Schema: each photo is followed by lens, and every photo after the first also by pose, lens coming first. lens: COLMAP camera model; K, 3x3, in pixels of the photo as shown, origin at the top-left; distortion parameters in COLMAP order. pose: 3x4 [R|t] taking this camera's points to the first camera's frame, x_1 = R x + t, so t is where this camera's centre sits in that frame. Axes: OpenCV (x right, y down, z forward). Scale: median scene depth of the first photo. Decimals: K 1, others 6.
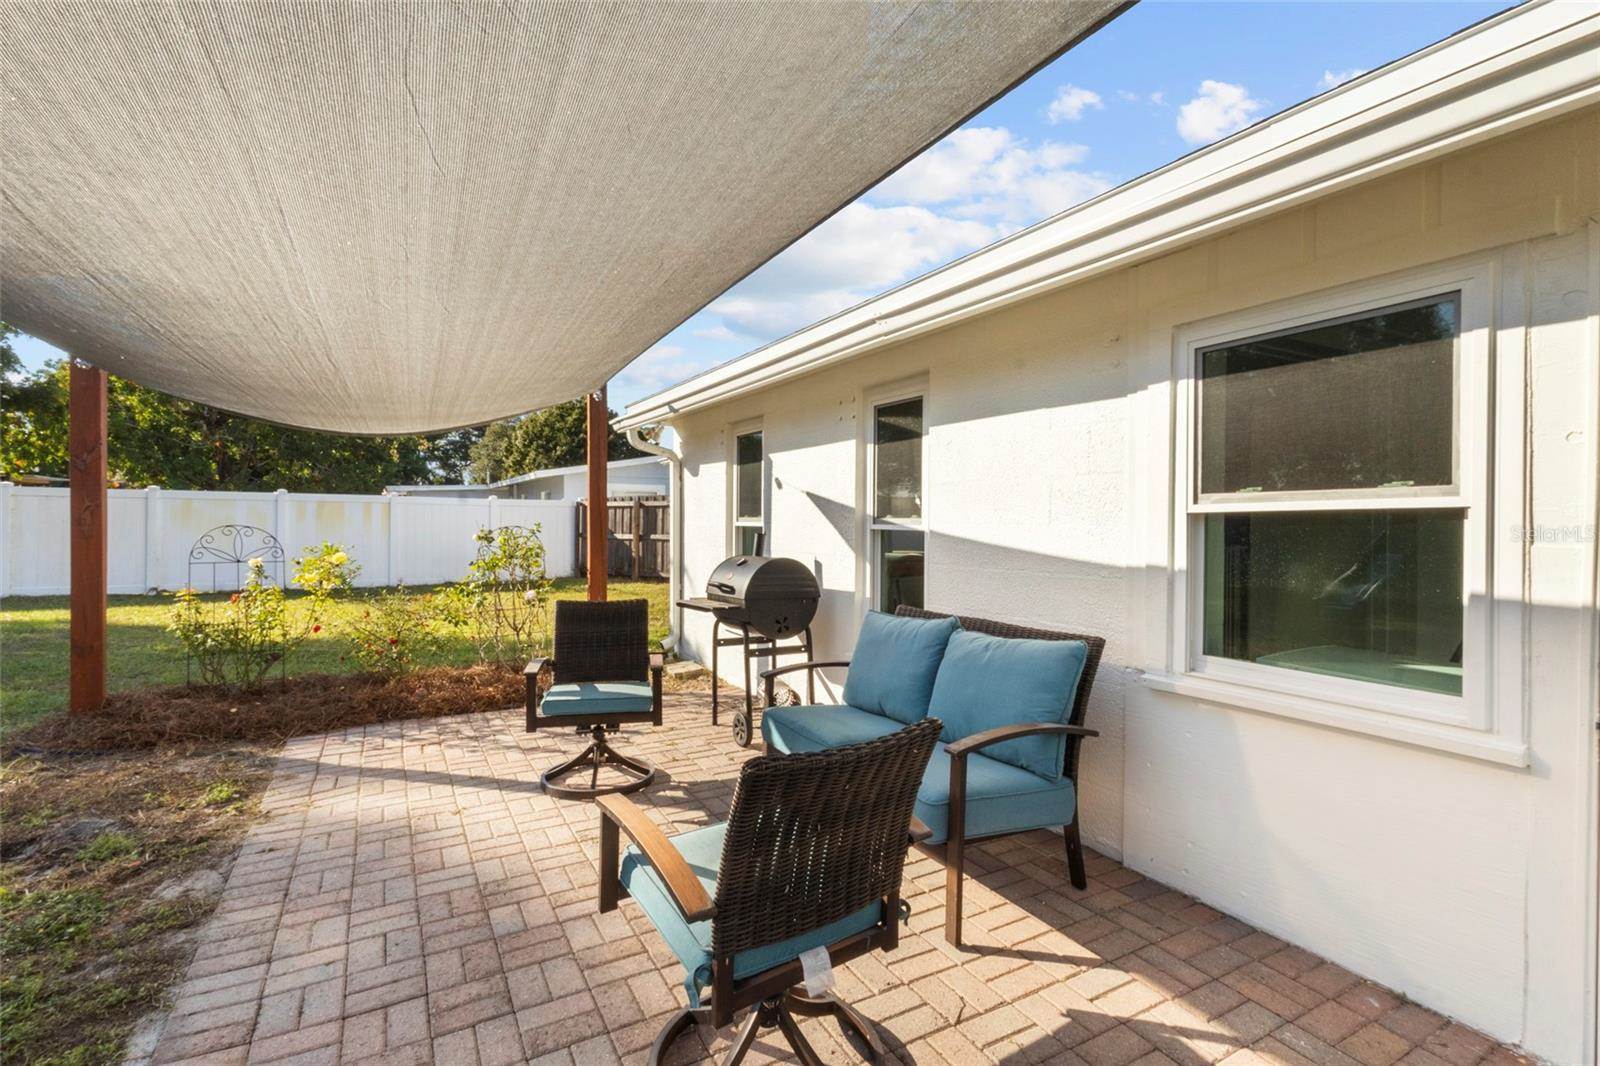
lens RADIAL K [[733.8, 0, 798.0], [0, 733.8, 528.6], [0, 0, 1]] dist [0.002649, 0.001006]
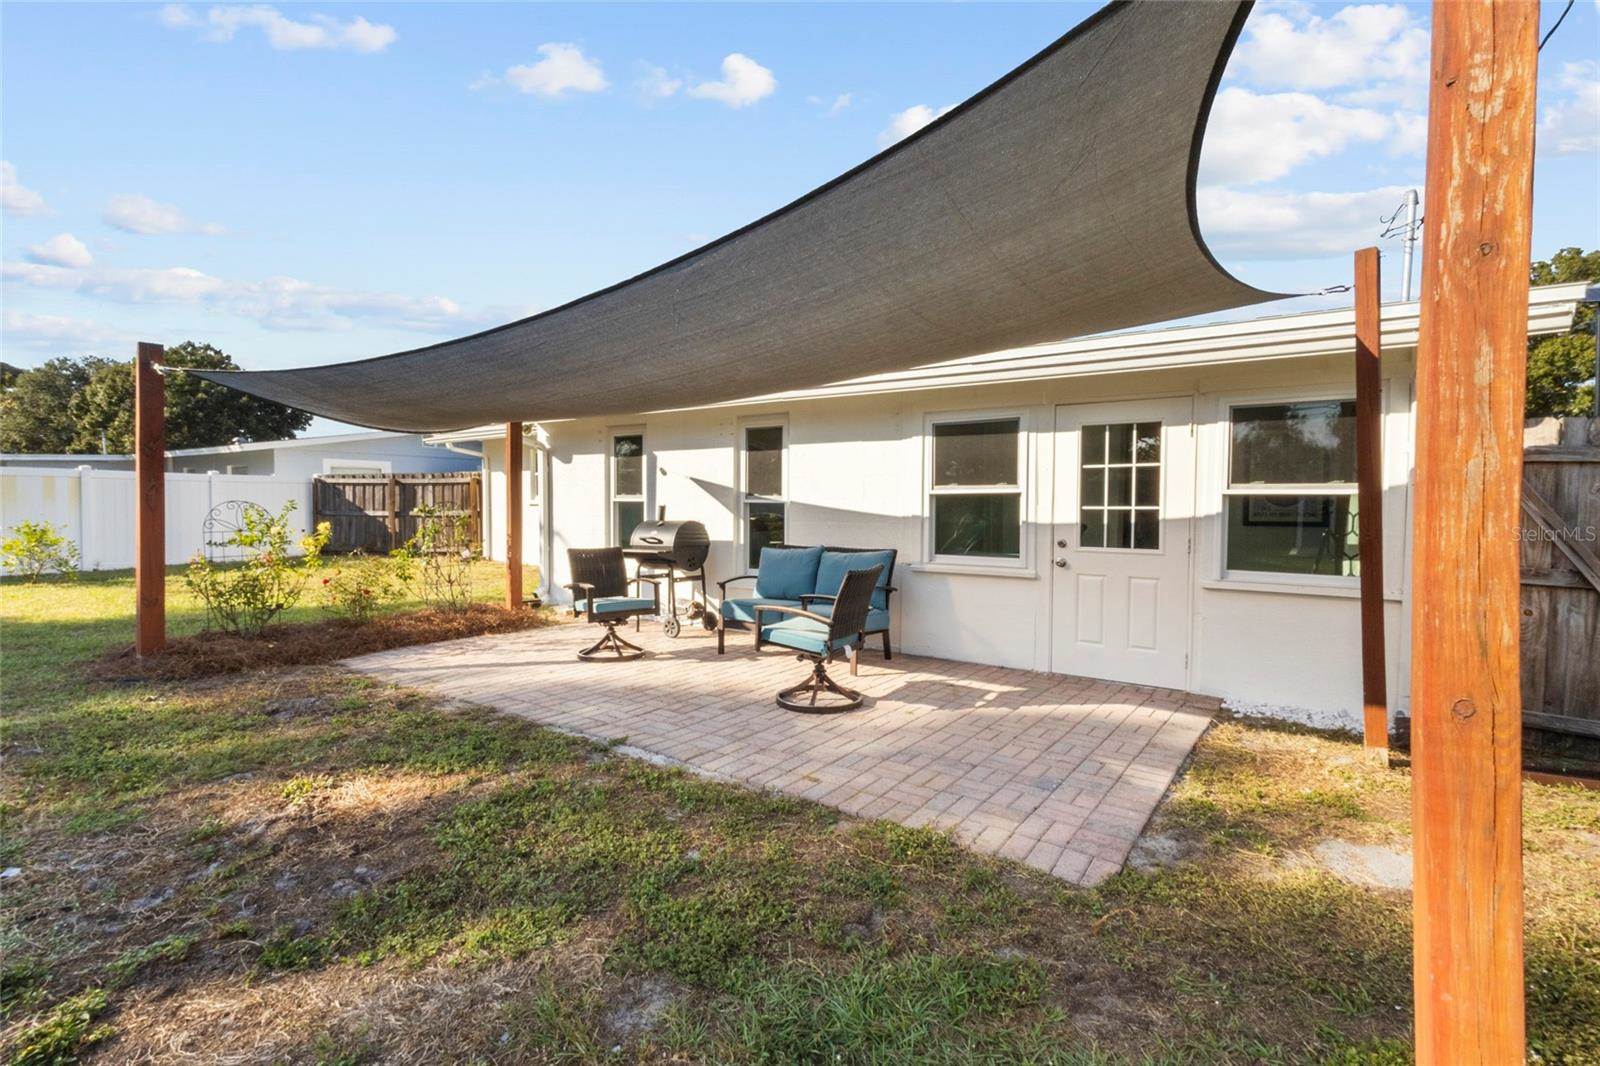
lens RADIAL K [[733.8, 0, 798.0], [0, 733.8, 528.6], [0, 0, 1]] dist [0.002649, 0.001006]
pose [[0.899589, -0.014267, 0.436505, -0.569276], [0.001813, 0.999580, 0.028936, 0.013899], [-0.436735, -0.025239, 0.899236, -0.605946]]
